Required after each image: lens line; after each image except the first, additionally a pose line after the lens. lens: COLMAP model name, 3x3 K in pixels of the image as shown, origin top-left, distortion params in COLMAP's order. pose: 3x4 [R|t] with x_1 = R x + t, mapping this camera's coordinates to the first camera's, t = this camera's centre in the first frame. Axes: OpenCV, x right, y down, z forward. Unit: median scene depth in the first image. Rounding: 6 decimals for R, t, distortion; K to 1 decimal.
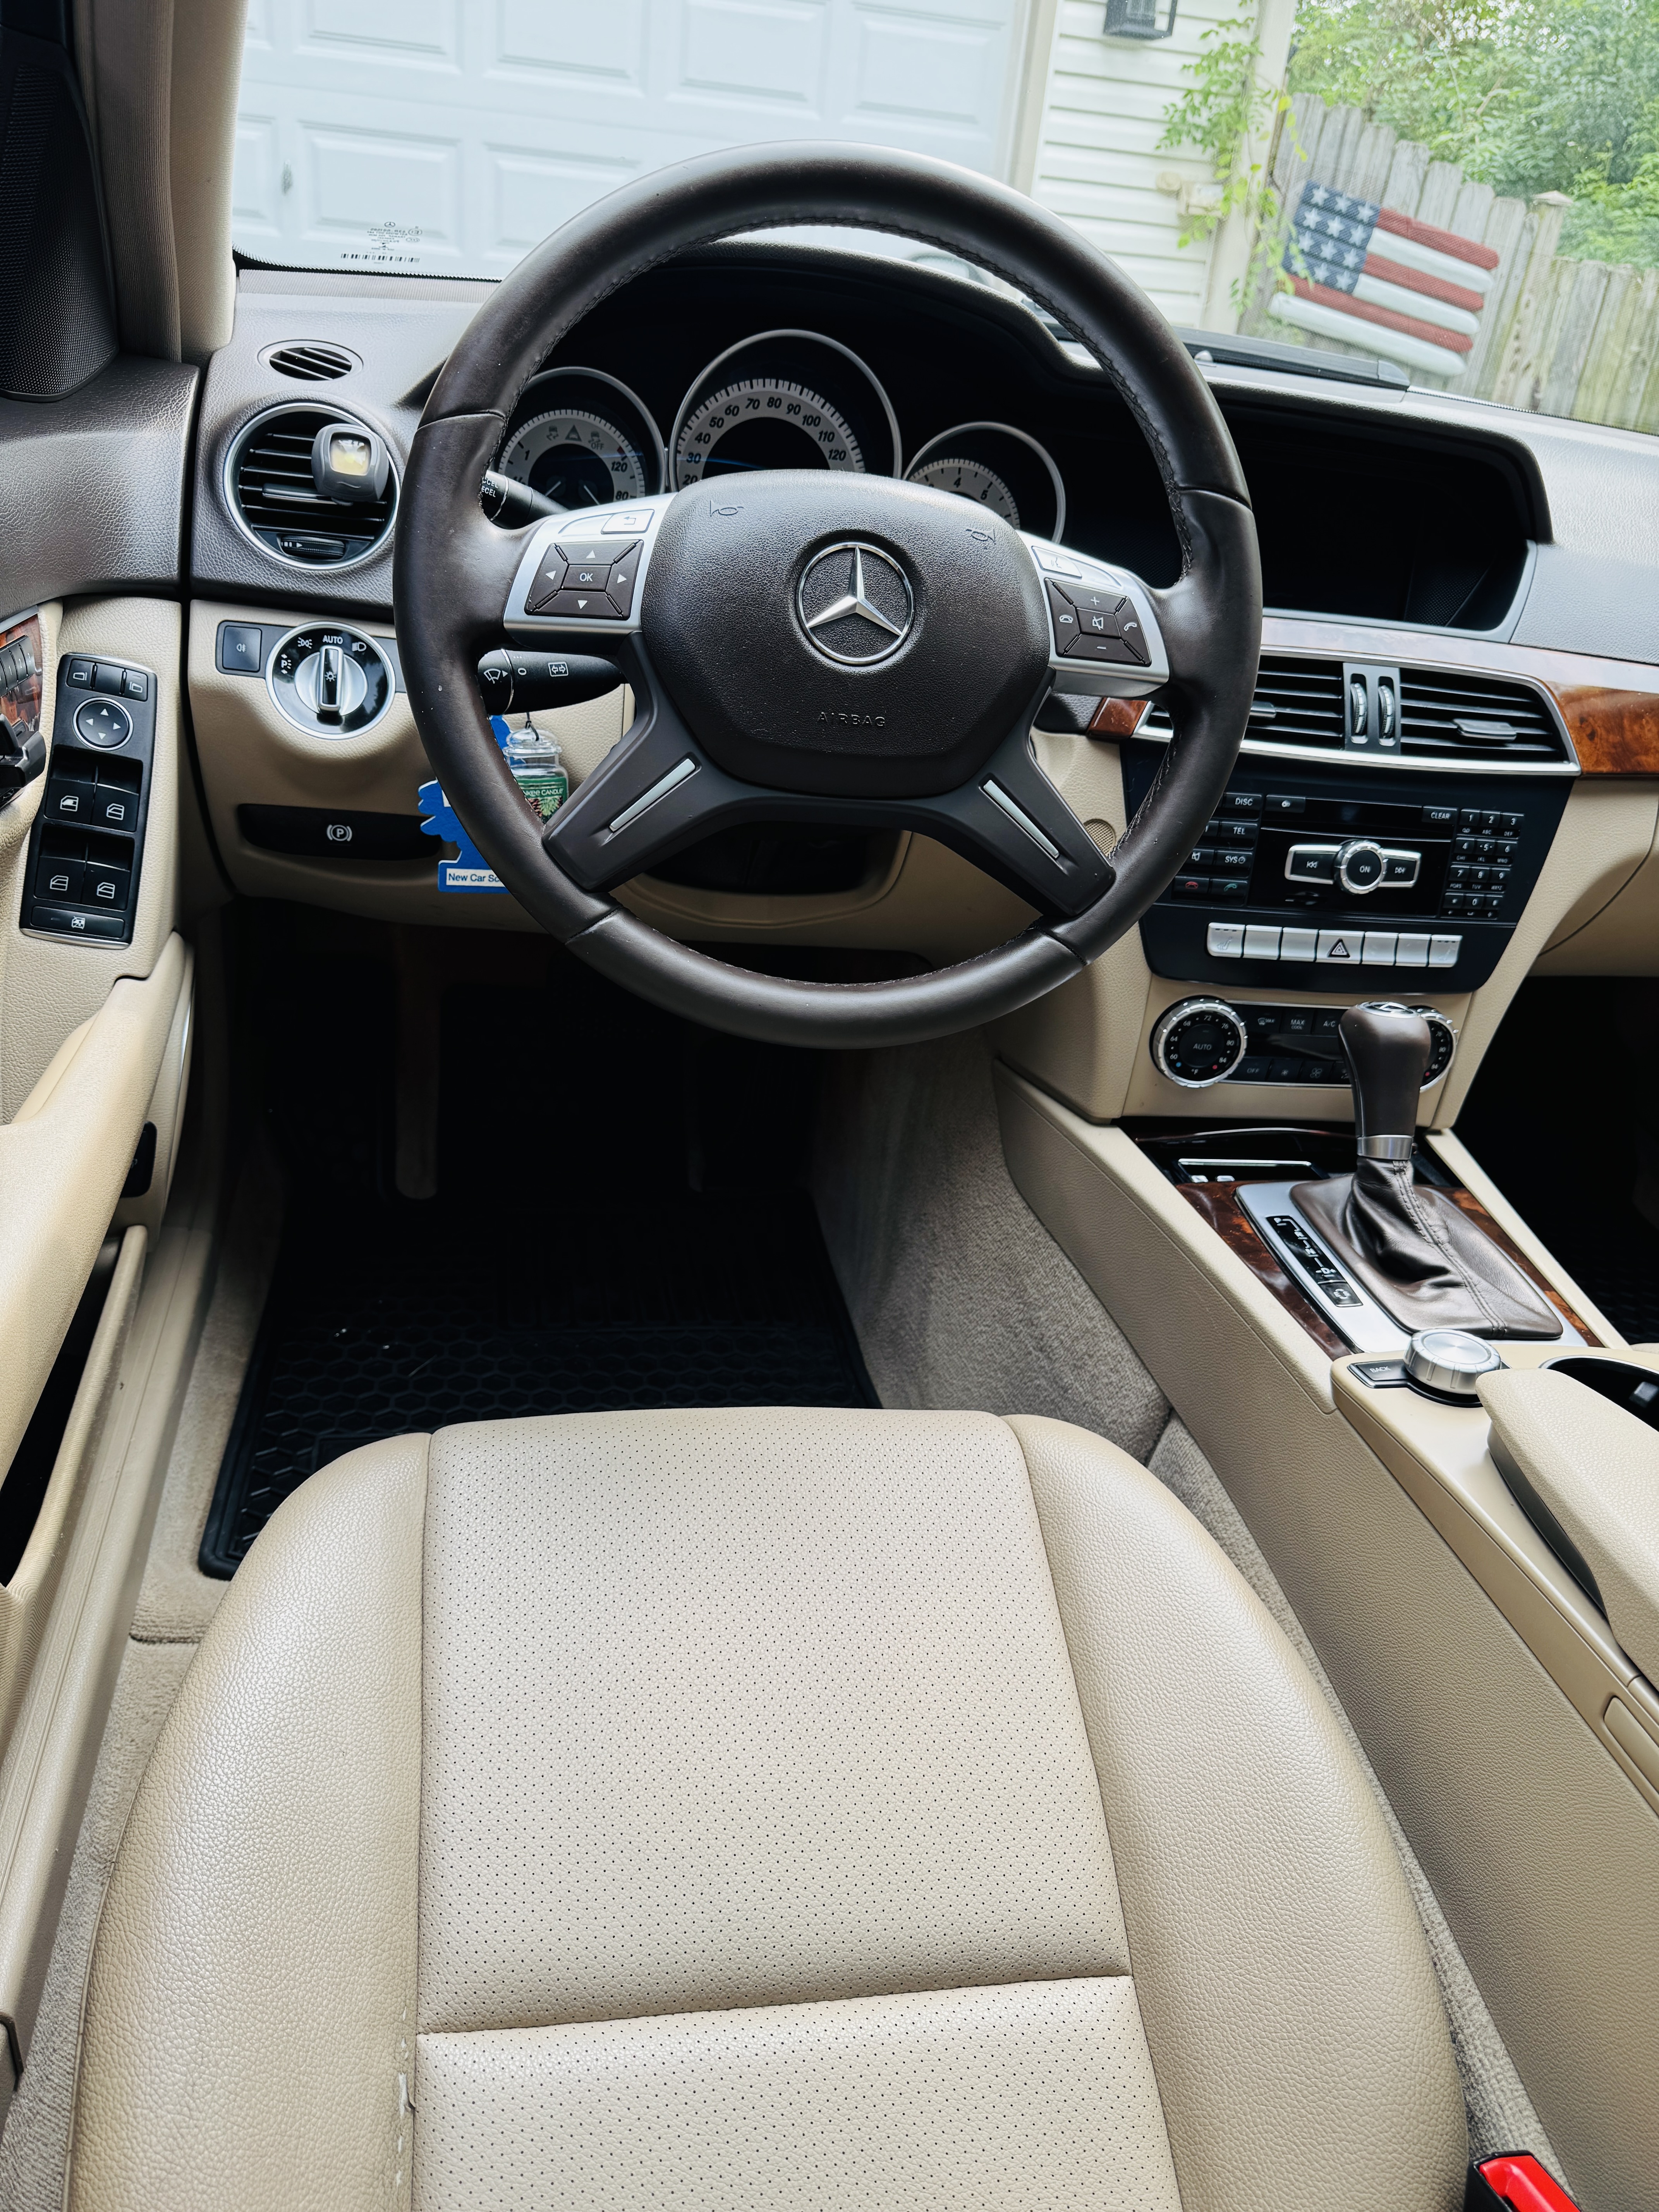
lens RADIAL K [[1577.7, 0, 815.9], [0, 1577.7, 1106.8], [0, 0, 1]] dist [0.041044, -0.045764]
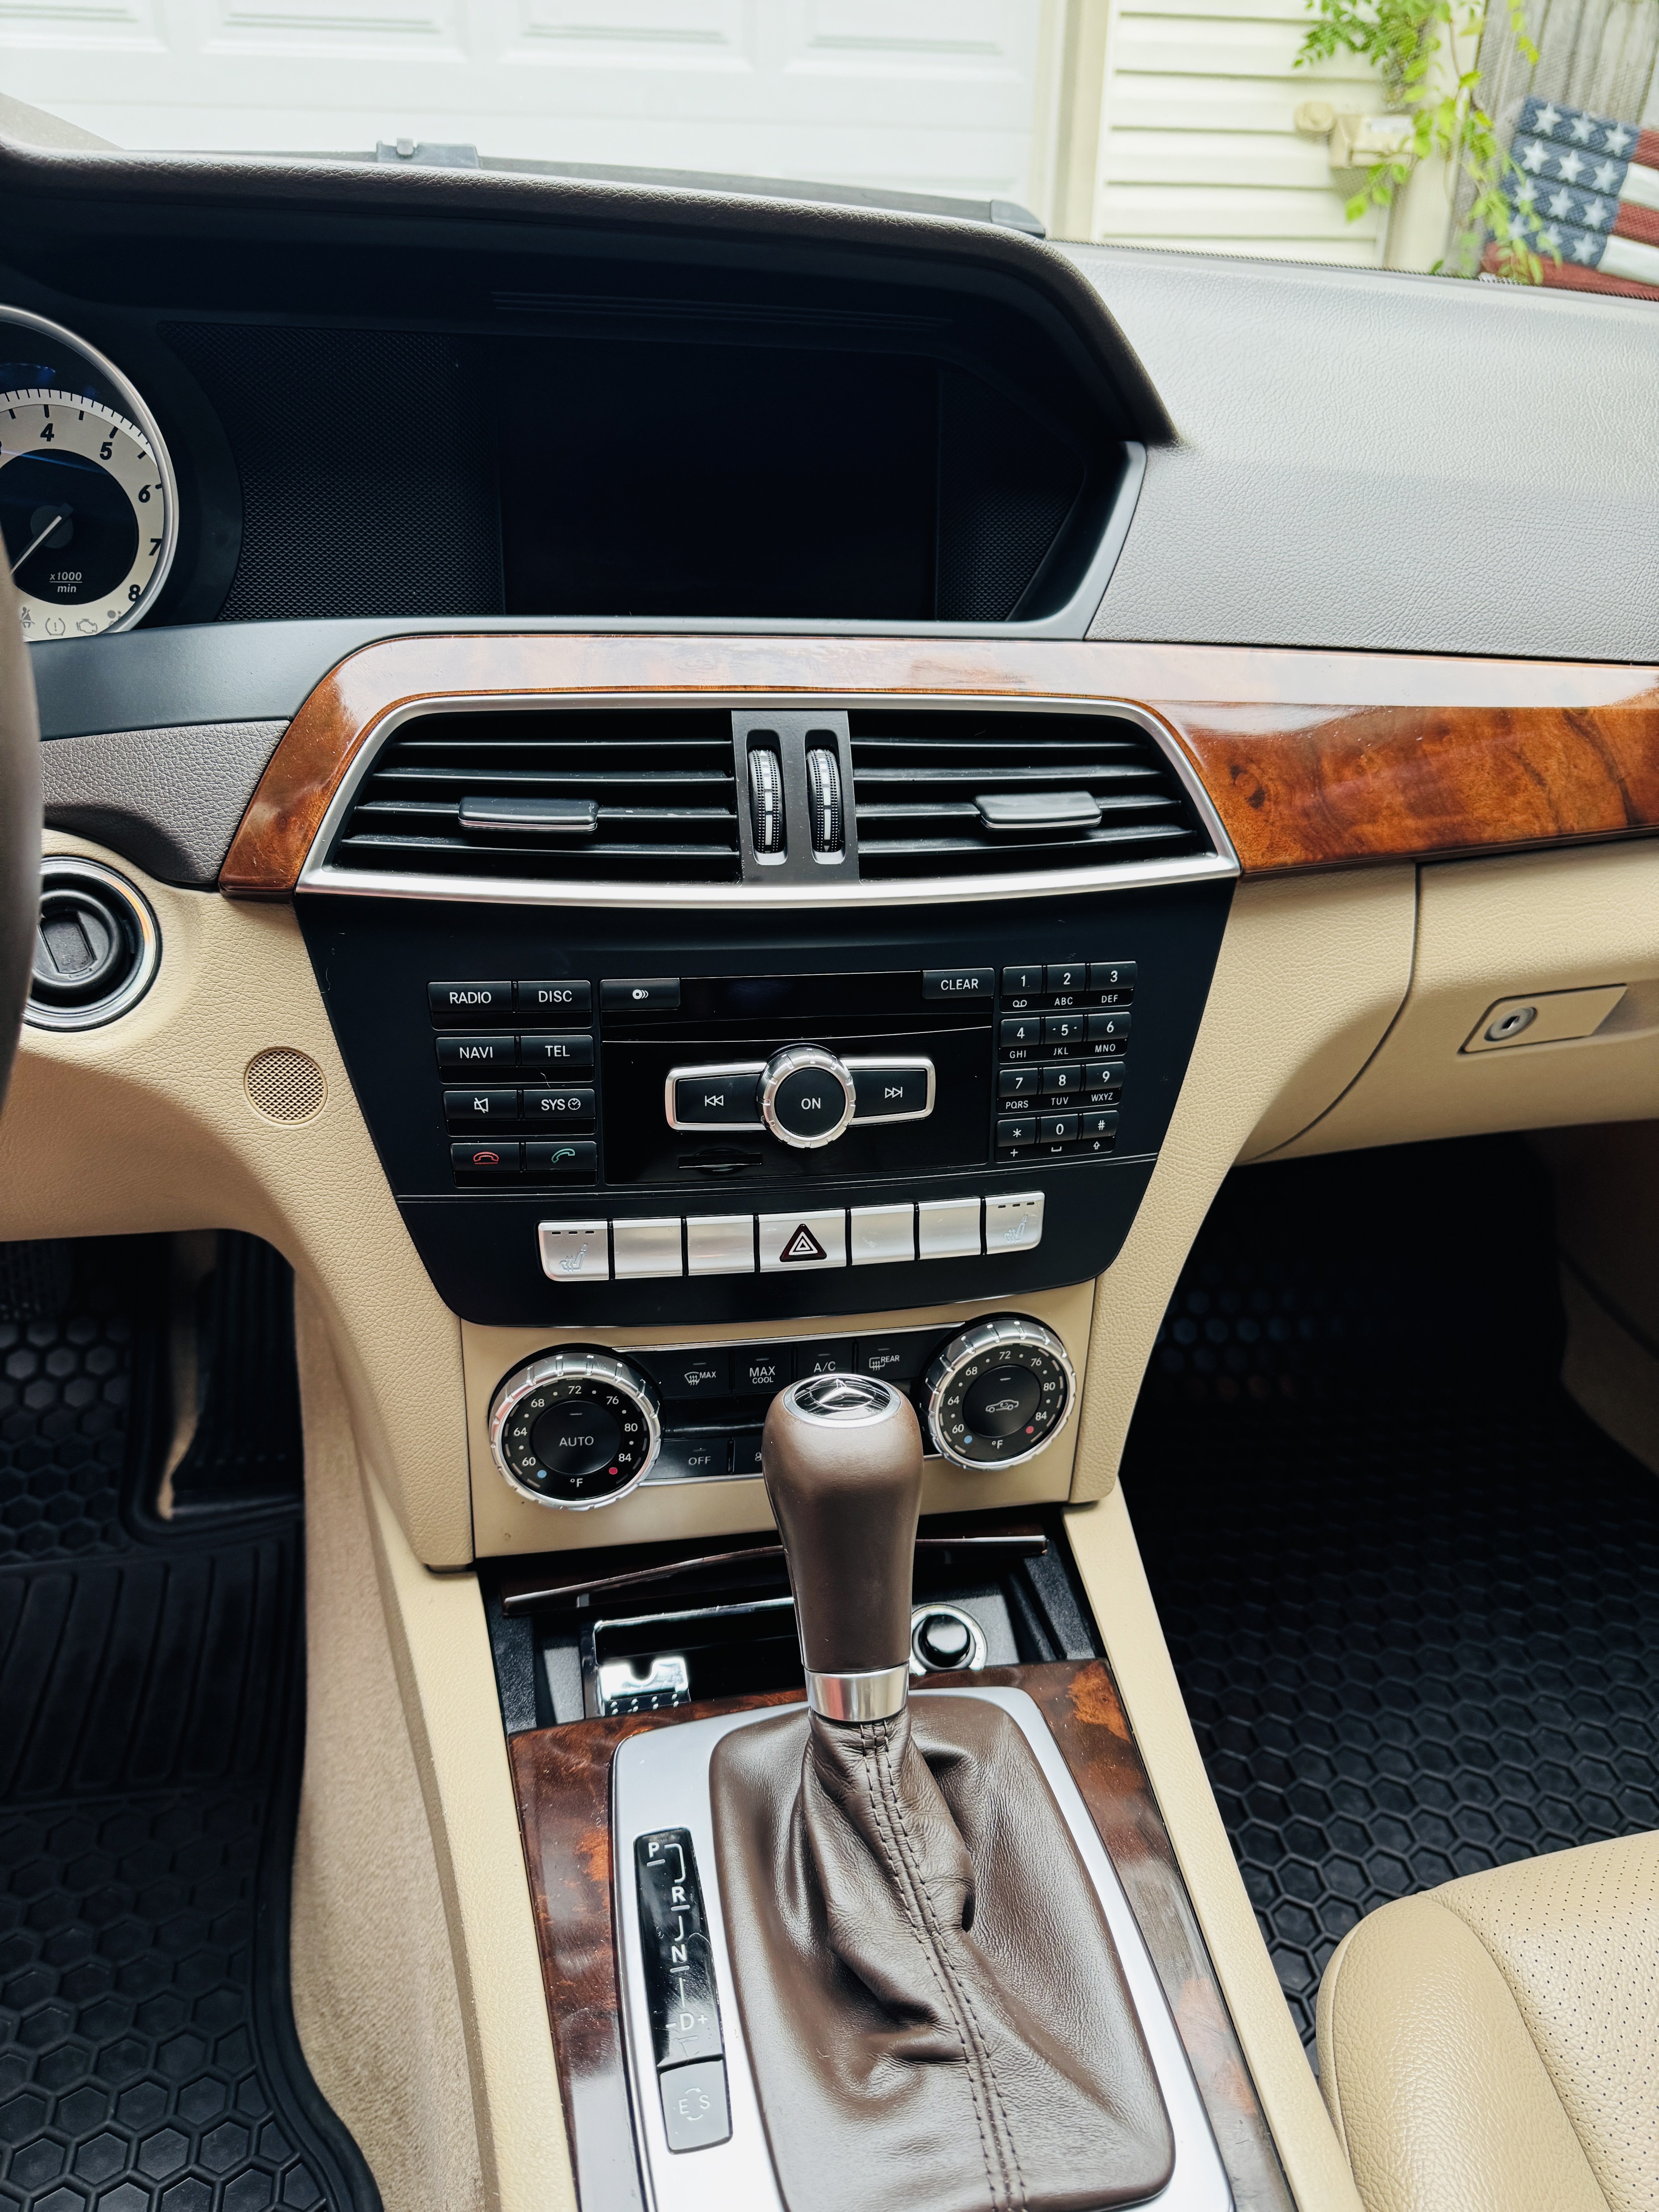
lens RADIAL K [[1662.5, 0, 843.5], [0, 1662.5, 1126.9], [0, 0, 1]] dist [0.054737, -0.040088]
pose [[0.996935, -0.078165, -0.003298, 0.349416], [0.078207, 0.996822, 0.015160, -0.146280], [0.002103, -0.015371, 0.999880, 0.445960]]
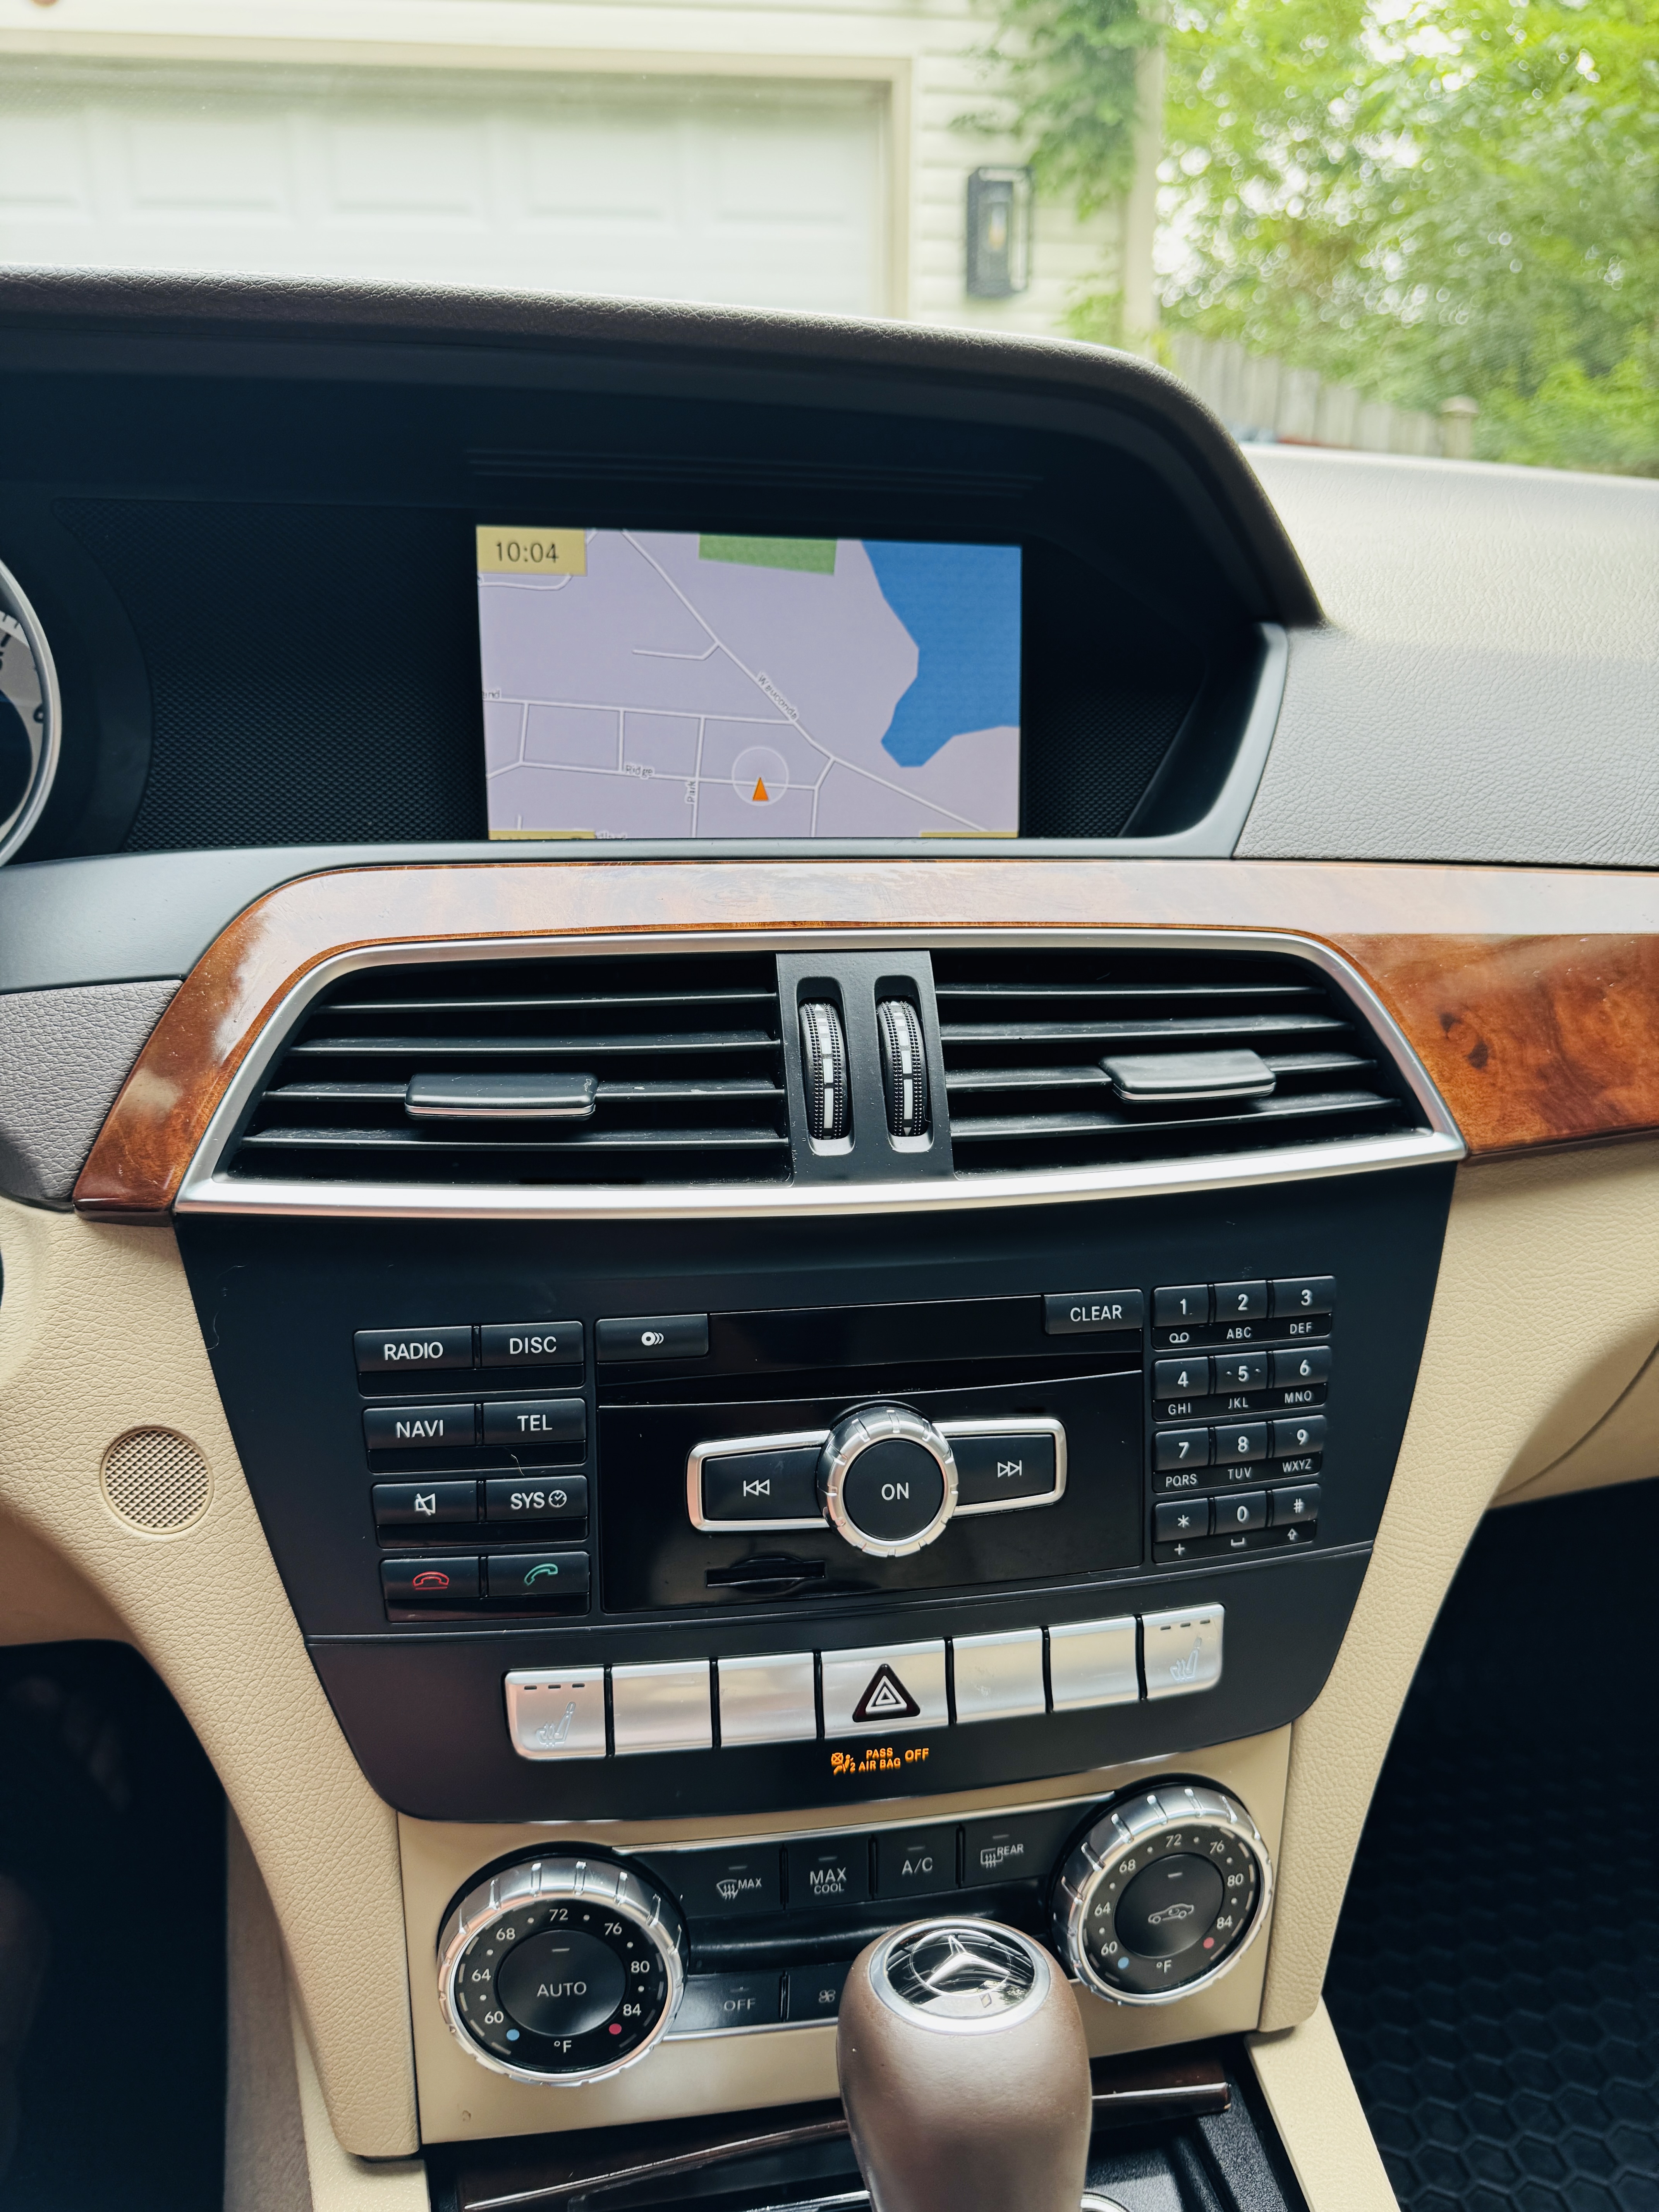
lens RADIAL K [[1577.7, 0, 808.3], [0, 1577.7, 1089.9], [0, 0, 1]] dist [0.041044, -0.045764]
pose [[0.994546, -0.100469, -0.027994, 0.337583], [0.093957, 0.979595, -0.177669, -0.173572], [0.045273, 0.174070, 0.983692, 0.613742]]
